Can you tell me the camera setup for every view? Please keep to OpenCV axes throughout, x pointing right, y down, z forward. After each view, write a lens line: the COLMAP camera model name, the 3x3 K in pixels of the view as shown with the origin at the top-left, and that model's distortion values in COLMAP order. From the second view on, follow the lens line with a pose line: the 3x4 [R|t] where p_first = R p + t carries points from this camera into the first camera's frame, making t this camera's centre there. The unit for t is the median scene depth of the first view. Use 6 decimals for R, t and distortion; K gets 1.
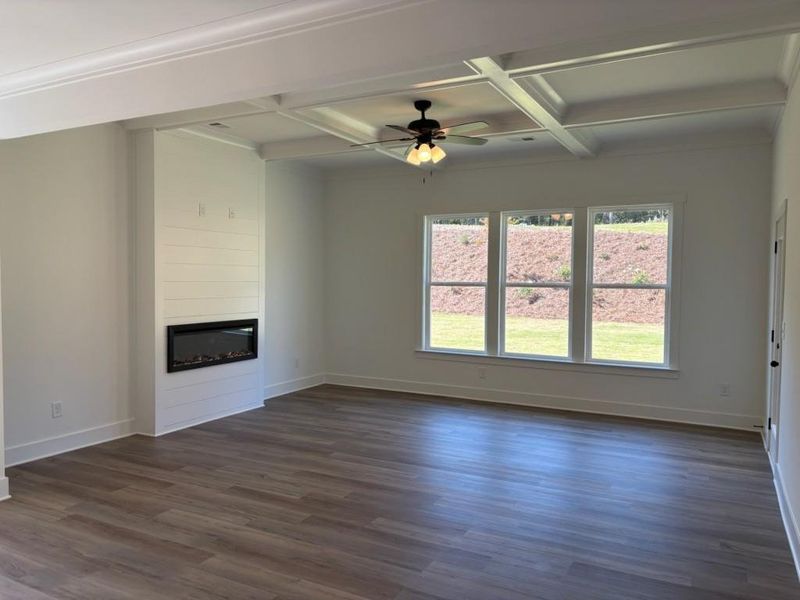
lens RADIAL K [[609.1, 0, 400.0], [0, 609.1, 300.0], [0, 0, 1]] dist [0.037519, 0.002114]
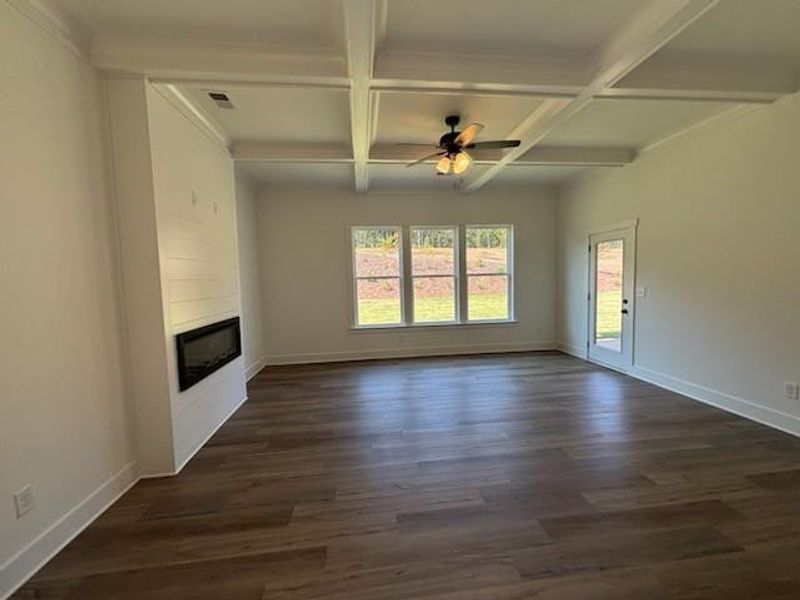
lens RADIAL K [[322.9, 0, 398.9], [0, 322.9, 298.0], [0, 0, 1]] dist [0.008494, -0.000403]
pose [[0.825099, -0.067009, 0.561000, -0.327698], [0.057722, 0.997744, 0.034280, -0.003026], [-0.562031, 0.004097, 0.827106, 0.420144]]
